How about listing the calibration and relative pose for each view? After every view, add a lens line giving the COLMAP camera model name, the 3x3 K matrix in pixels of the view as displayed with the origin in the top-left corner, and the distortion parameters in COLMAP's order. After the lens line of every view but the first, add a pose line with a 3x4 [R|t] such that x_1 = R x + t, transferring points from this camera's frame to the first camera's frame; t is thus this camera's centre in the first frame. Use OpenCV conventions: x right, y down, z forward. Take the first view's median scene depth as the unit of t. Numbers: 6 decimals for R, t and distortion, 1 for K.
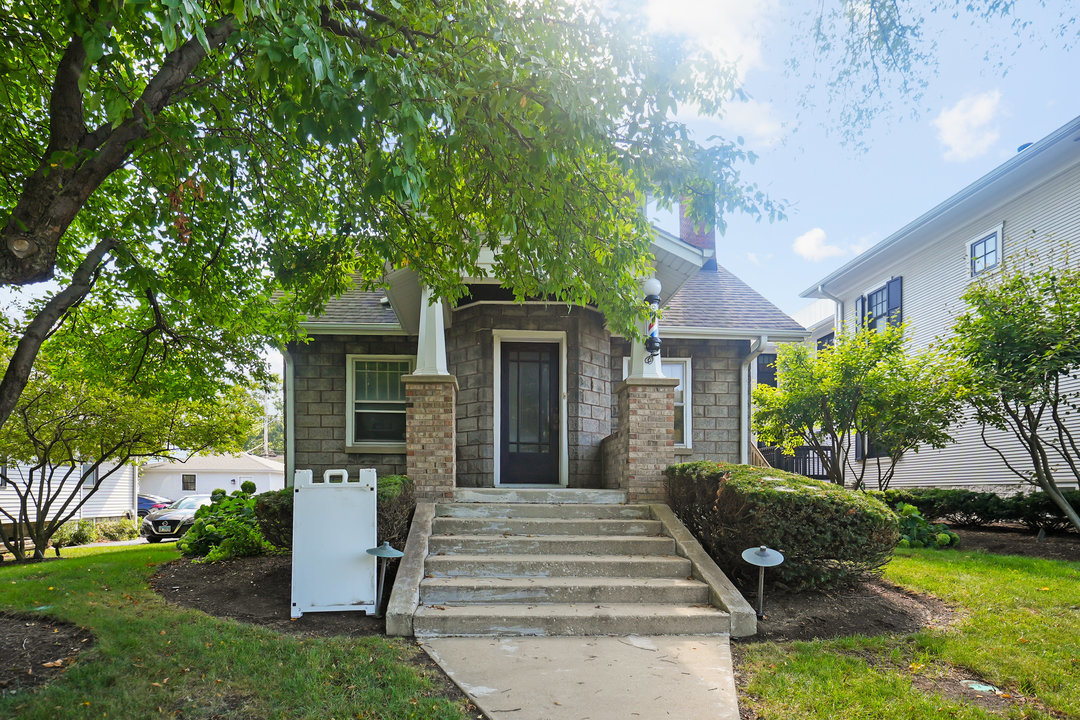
lens RADIAL K [[555.7, 0, 538.8], [0, 555.7, 507.8], [0, 0, 1]] dist [-0.000333, -0.000498]
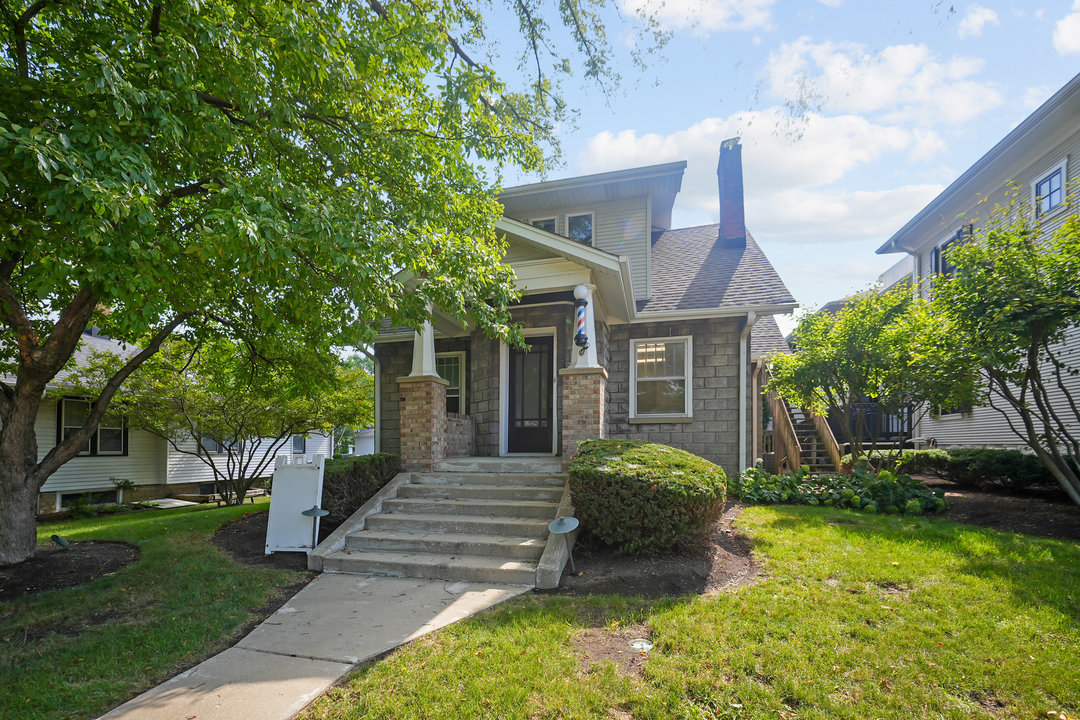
lens RADIAL K [[487.0, 0, 536.3], [0, 487.0, 458.6], [0, 0, 1]] dist [-0.003997, -0.000225]
pose [[0.955018, -0.005924, -0.296489, 0.437926], [0.005019, 0.999980, -0.003813, -0.036169], [0.296506, 0.002153, 0.955029, -0.031267]]
